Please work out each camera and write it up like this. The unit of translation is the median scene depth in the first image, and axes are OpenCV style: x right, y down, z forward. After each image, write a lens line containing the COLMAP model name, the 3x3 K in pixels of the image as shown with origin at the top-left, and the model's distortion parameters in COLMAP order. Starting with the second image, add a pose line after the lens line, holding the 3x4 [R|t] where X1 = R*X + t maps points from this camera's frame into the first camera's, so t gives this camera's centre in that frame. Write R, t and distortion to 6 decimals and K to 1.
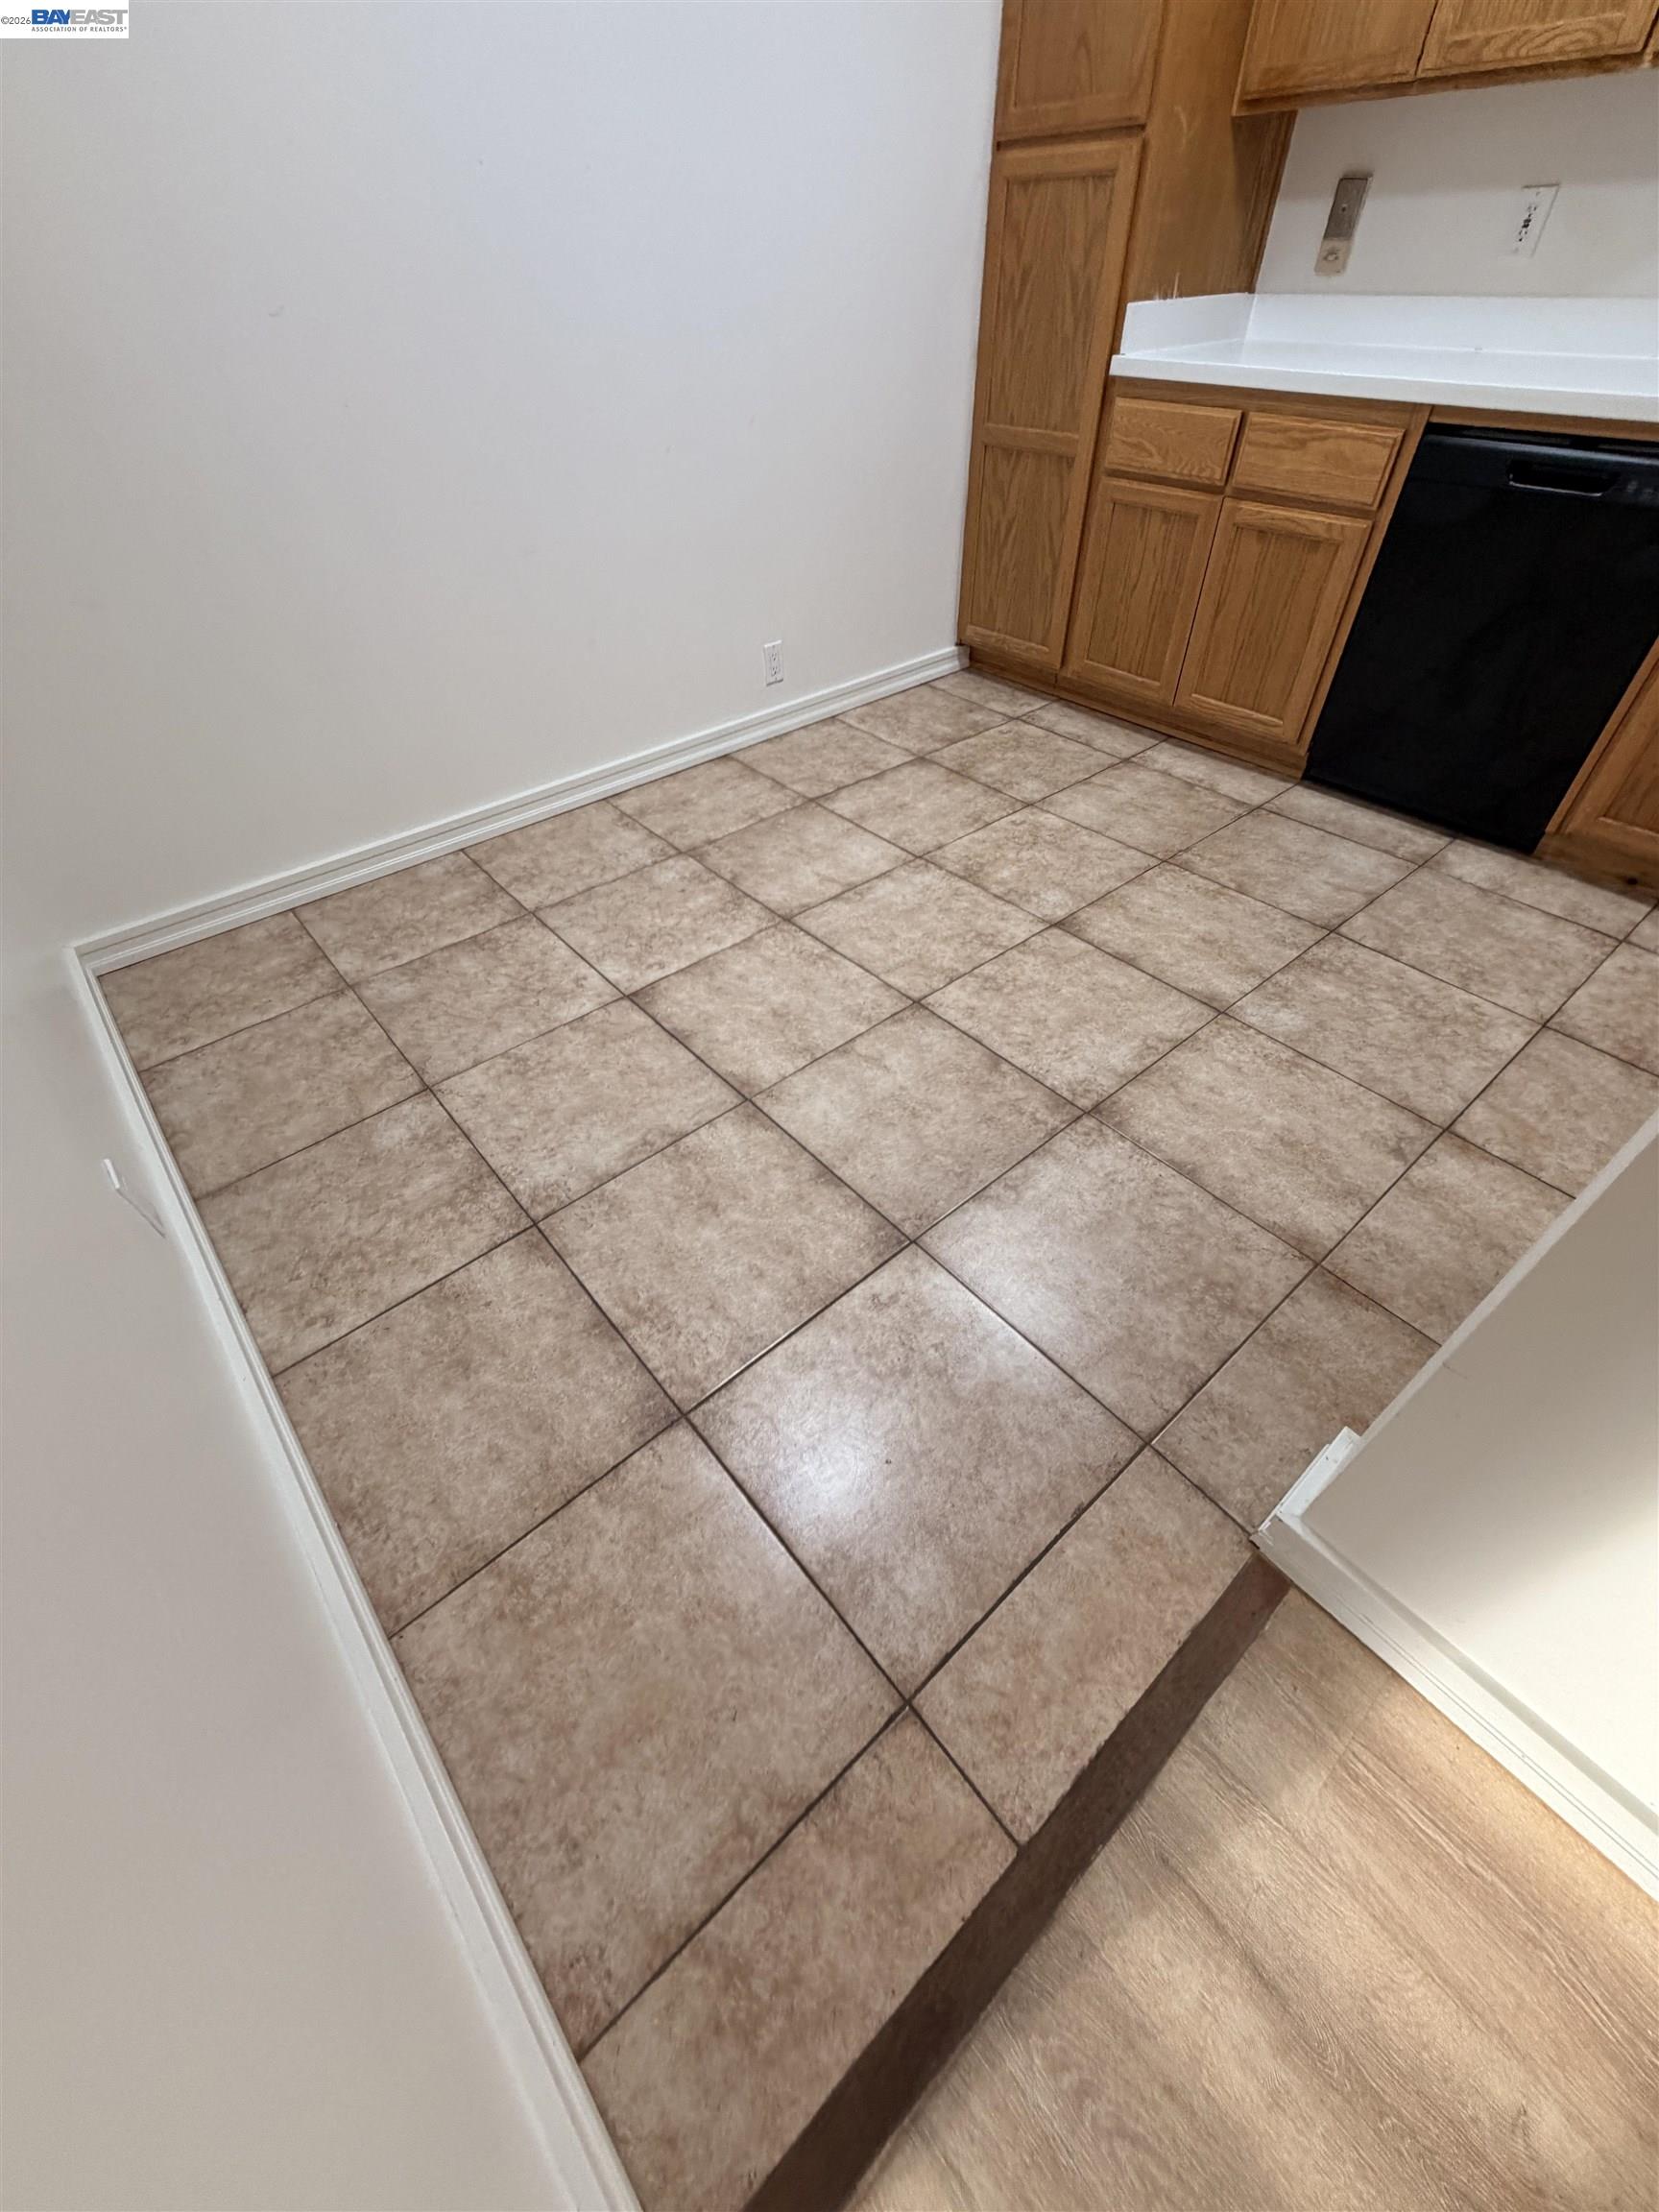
lens RADIAL K [[876.5, 0, 823.5], [0, 876.5, 1100.9], [0, 0, 1]] dist [-0.001012, 0.000049]
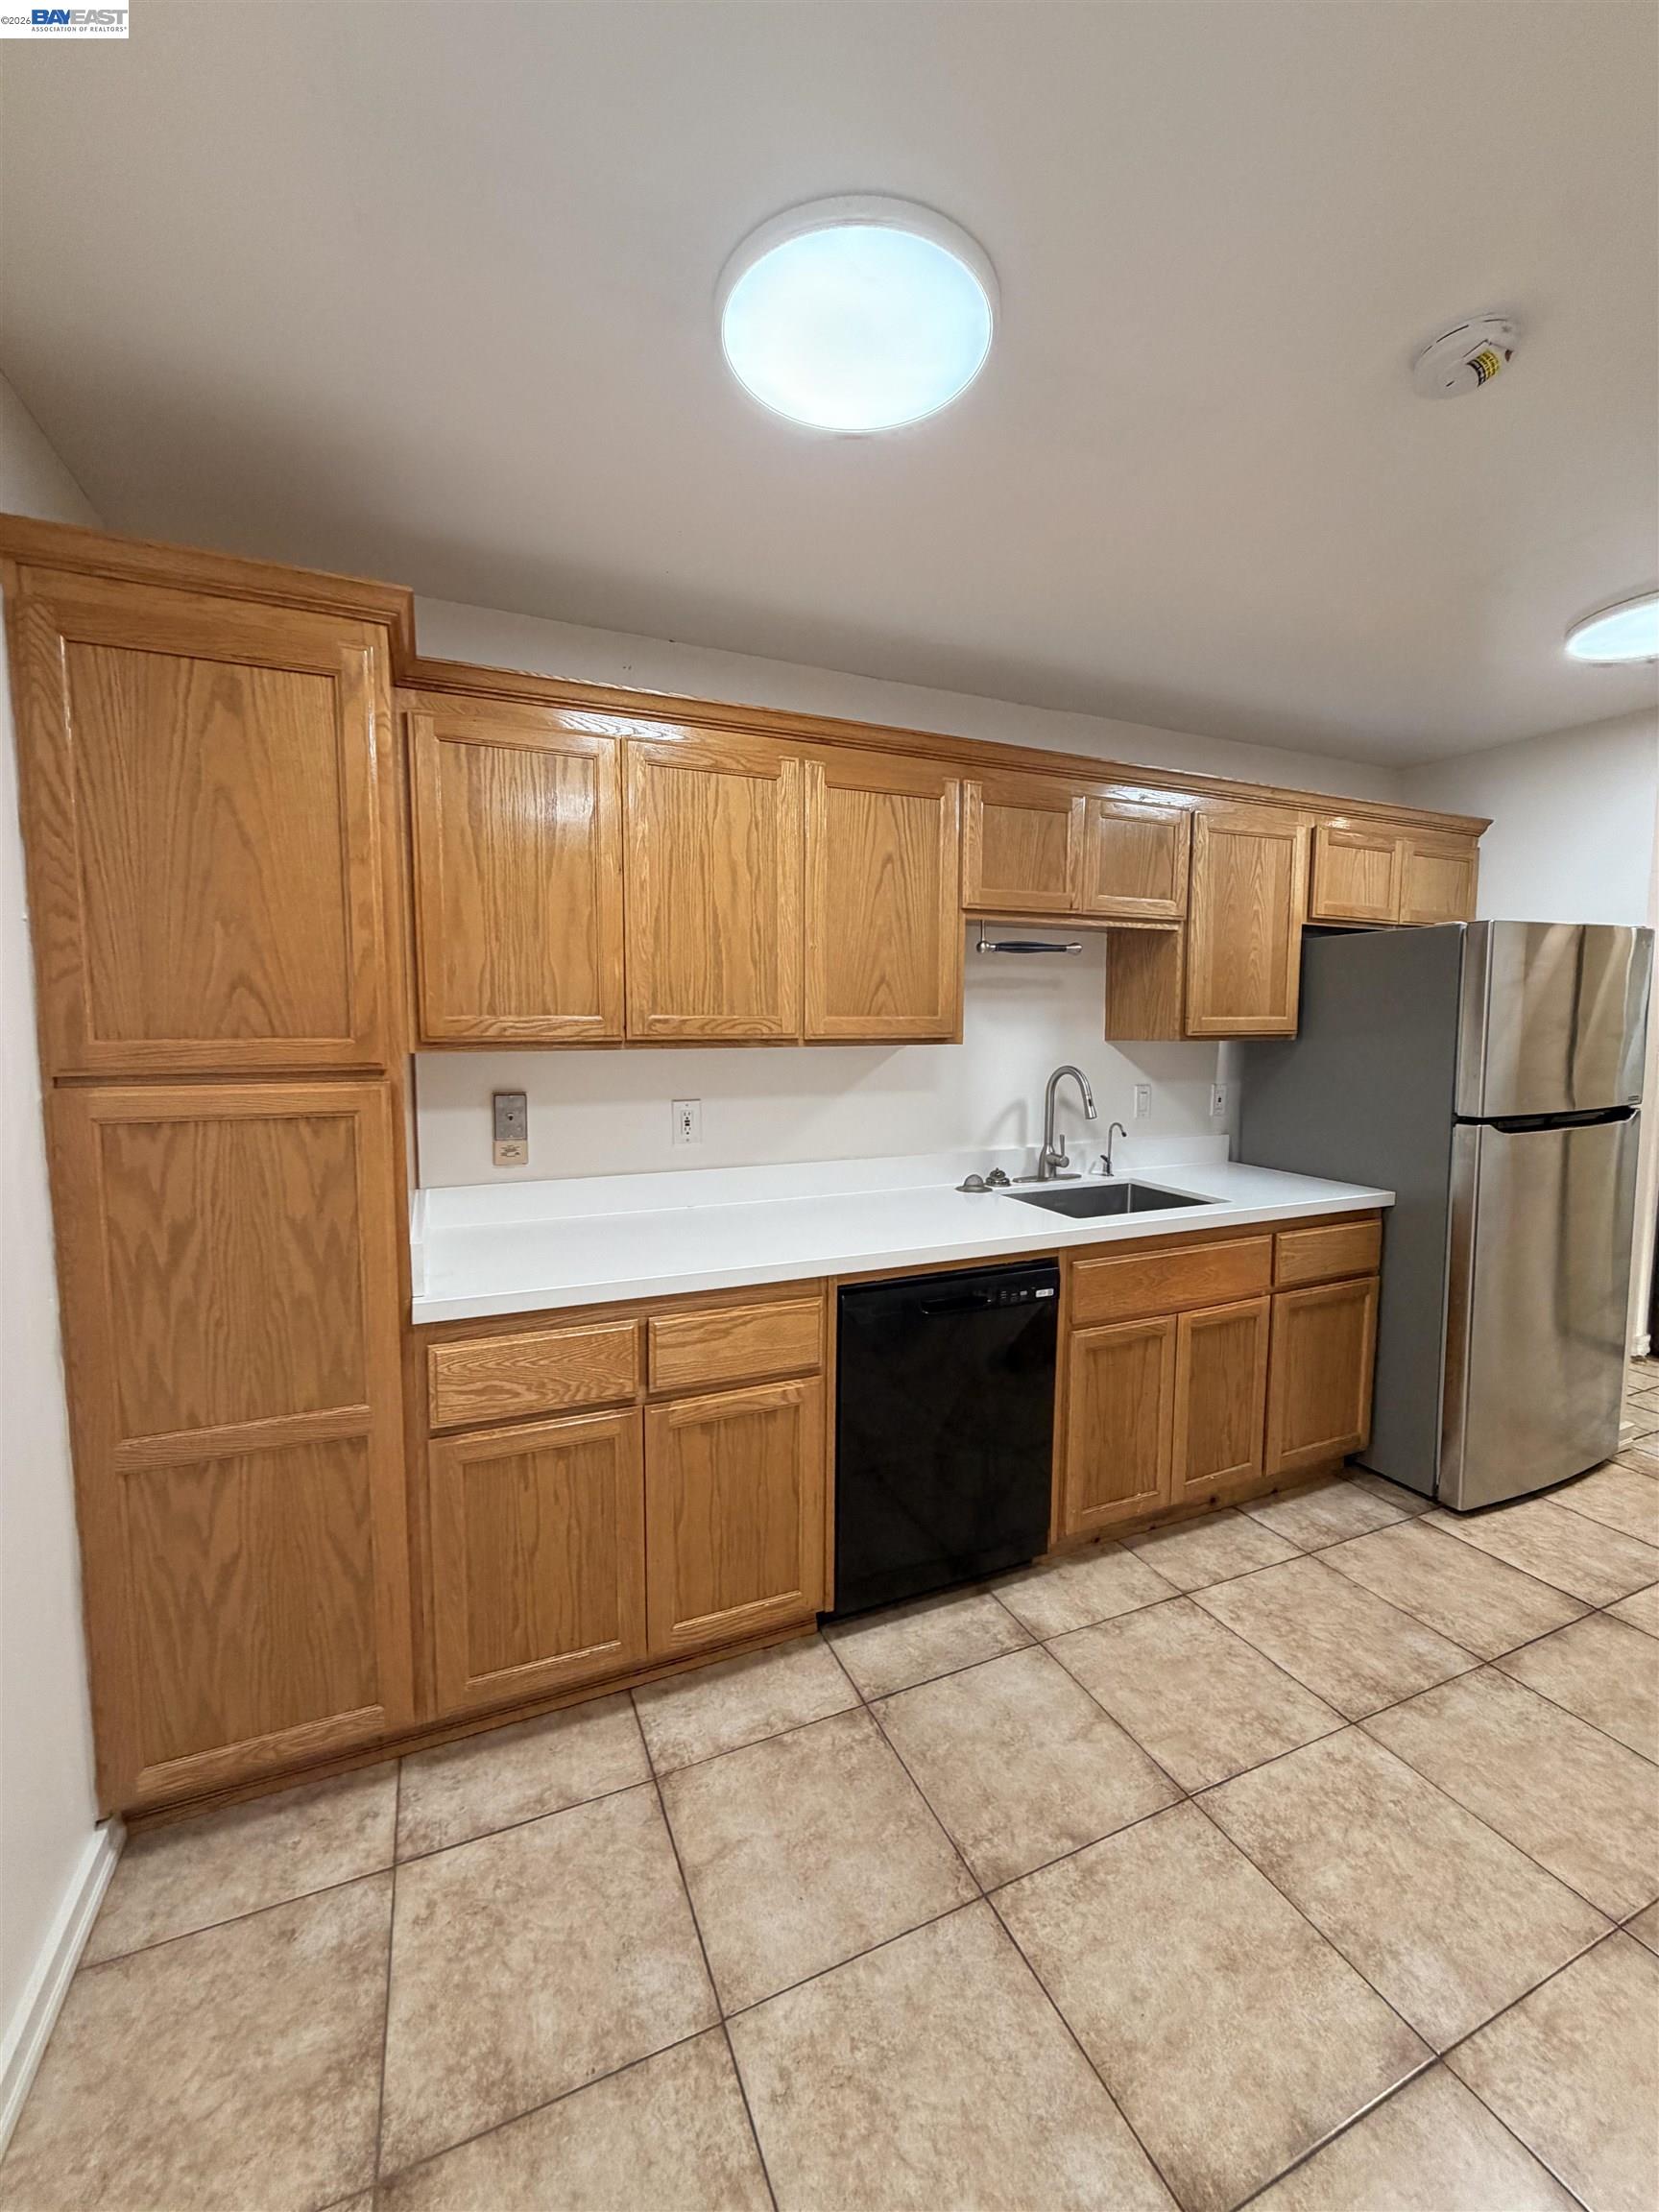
lens RADIAL K [[876.5, 0, 823.5], [0, 876.5, 1100.9], [0, 0, 1]] dist [-0.001012, 0.000049]
pose [[0.286550, -0.059360, 0.956225, -0.205865], [0.666953, 0.728881, -0.154617, -0.641421], [-0.687796, 0.682062, 0.248451, 0.505944]]
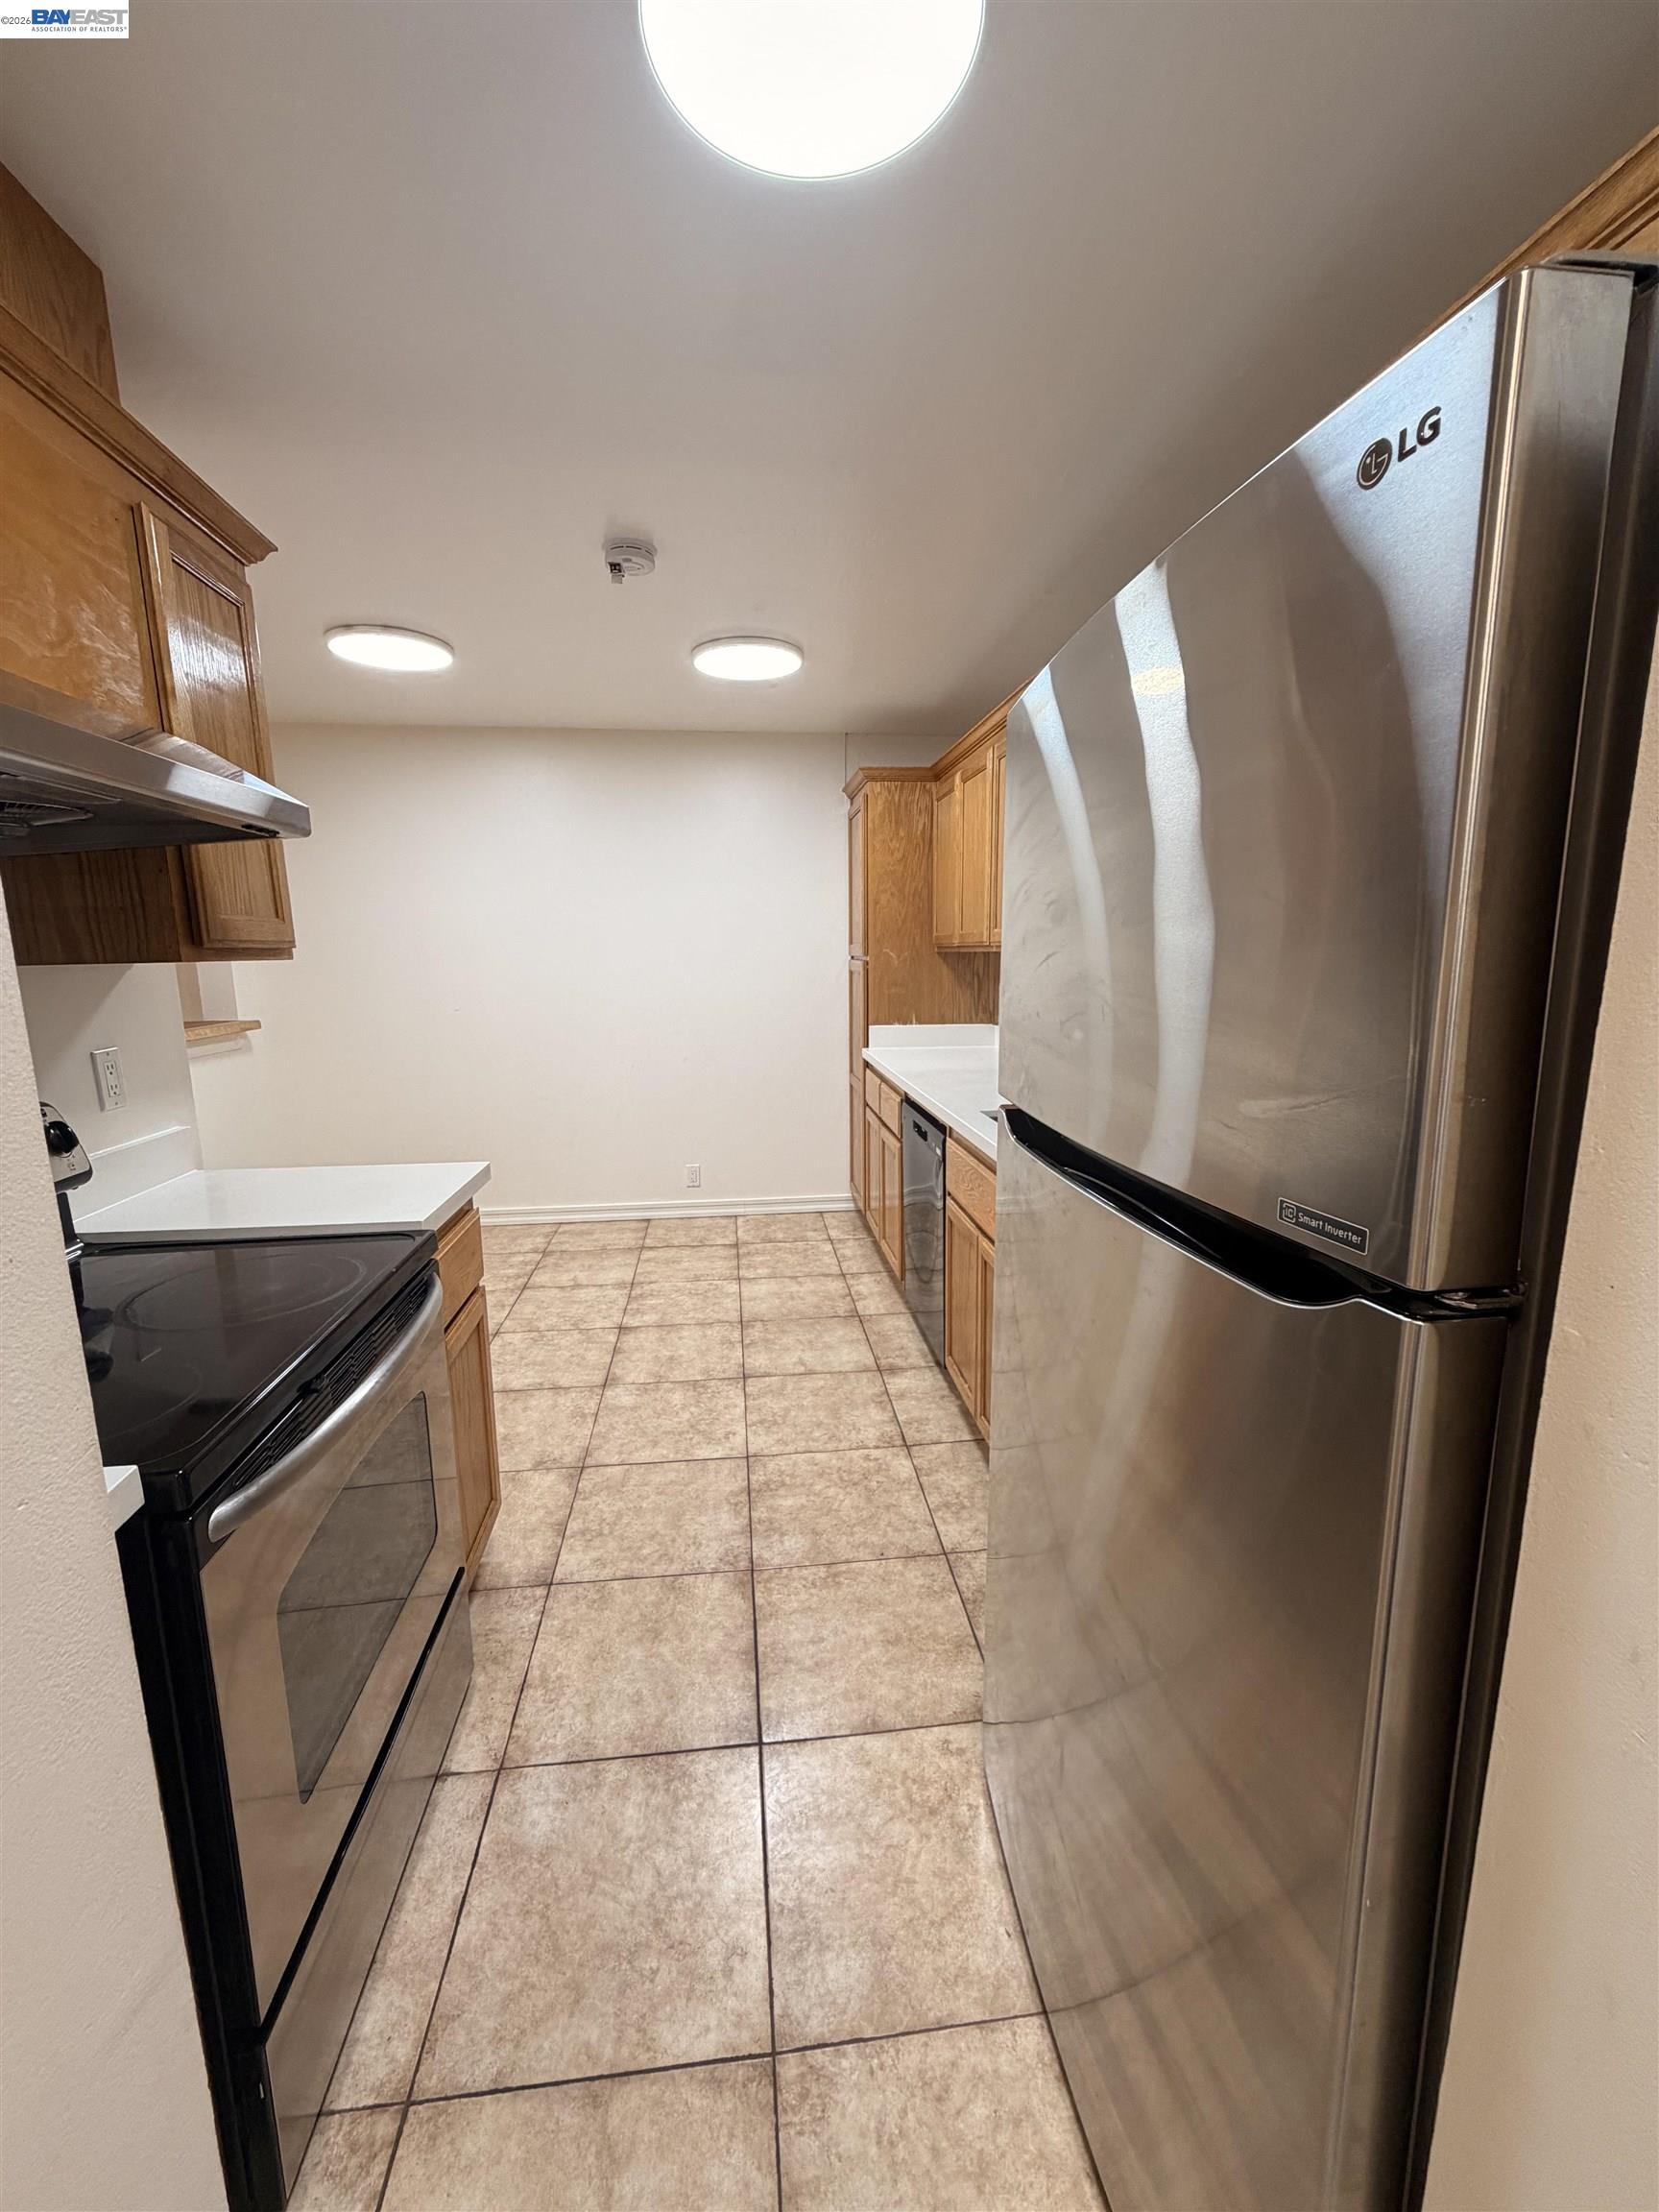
lens RADIAL K [[876.5, 0, 823.5], [0, 876.5, 1100.9], [0, 0, 1]] dist [-0.001012, 0.000049]
pose [[0.831595, 0.115108, -0.543324, 1.190230], [-0.399614, 0.803398, -0.441430, 0.017540], [0.385693, 0.584211, 0.714100, -0.187581]]
